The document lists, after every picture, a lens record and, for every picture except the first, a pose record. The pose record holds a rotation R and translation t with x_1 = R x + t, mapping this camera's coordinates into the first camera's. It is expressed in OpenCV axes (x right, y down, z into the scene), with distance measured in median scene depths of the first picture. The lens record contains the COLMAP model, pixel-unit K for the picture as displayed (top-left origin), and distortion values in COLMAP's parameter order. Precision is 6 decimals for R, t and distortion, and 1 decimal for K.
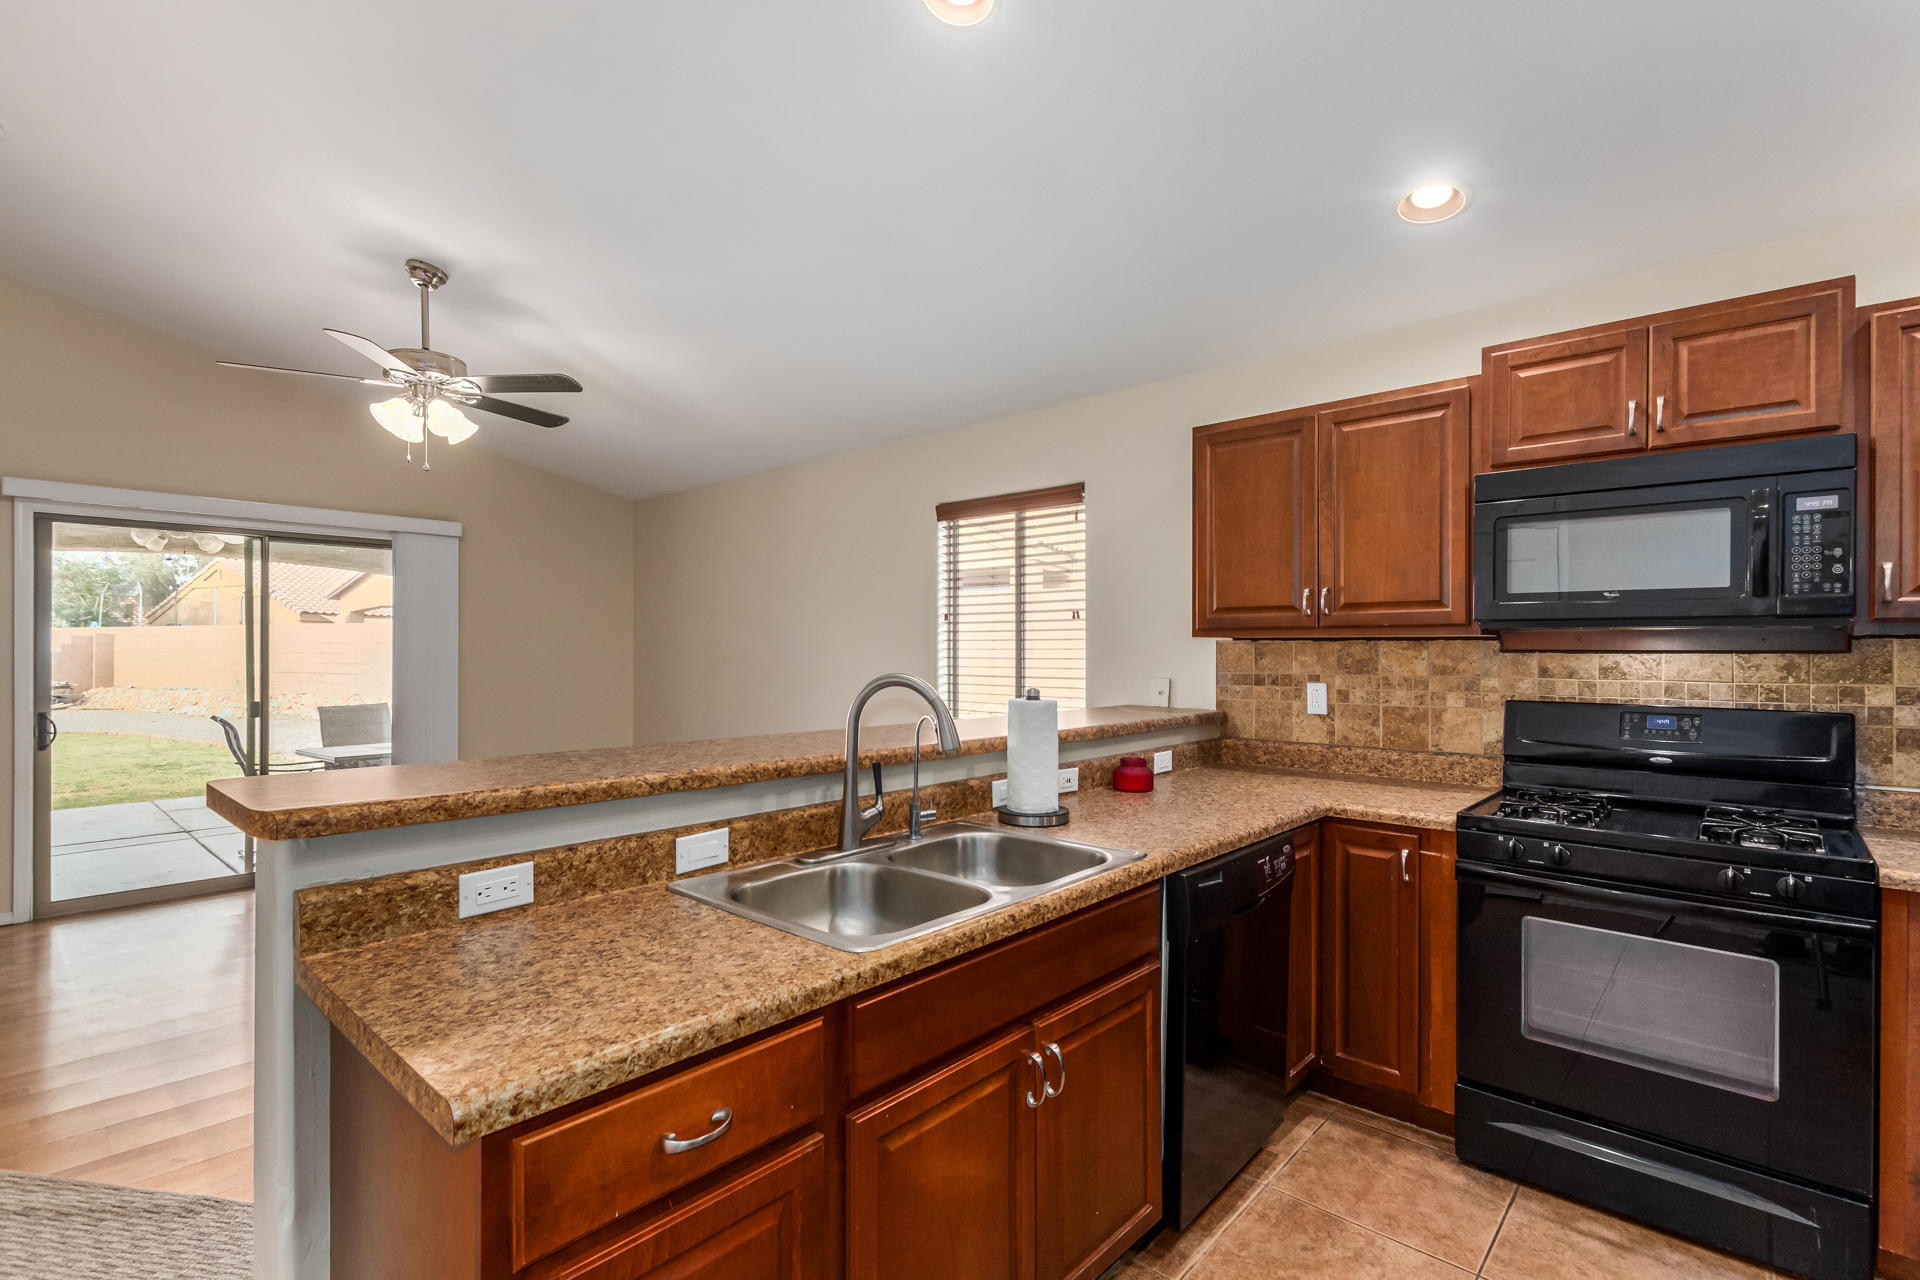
lens RADIAL K [[877.5, 0, 967.9], [0, 877.5, 651.6], [0, 0, 1]] dist [0.000540, -0.000021]
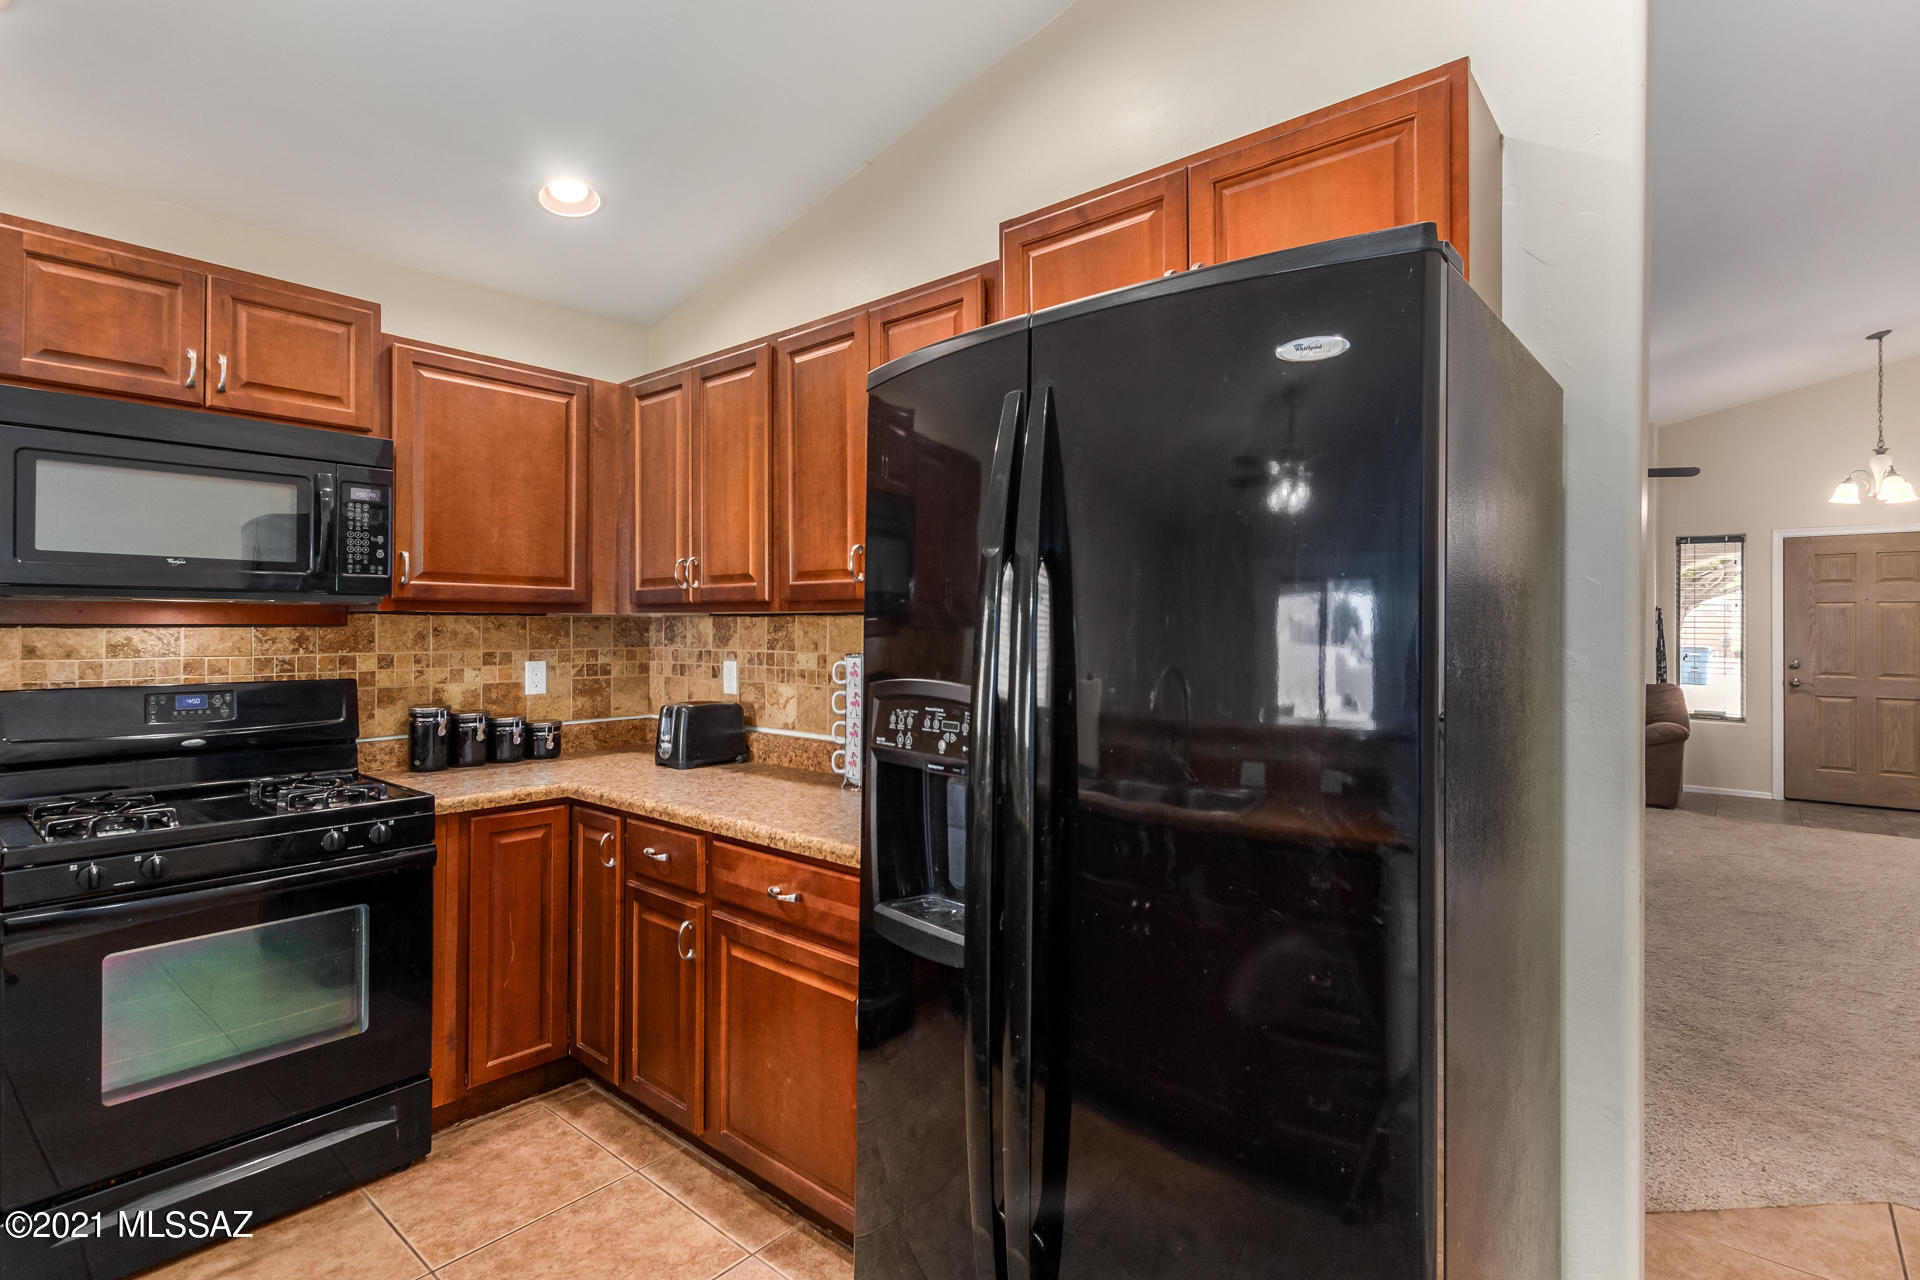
lens RADIAL K [[914.8, 0, 1002.3], [0, 914.8, 622.0], [0, 0, 1]] dist [0.003618, 0.000607]
pose [[-0.050117, -0.000190, 0.998743, -0.234196], [0.002216, 0.999997, 0.000301, -0.002200], [-0.998741, 0.002228, -0.050116, 0.211054]]
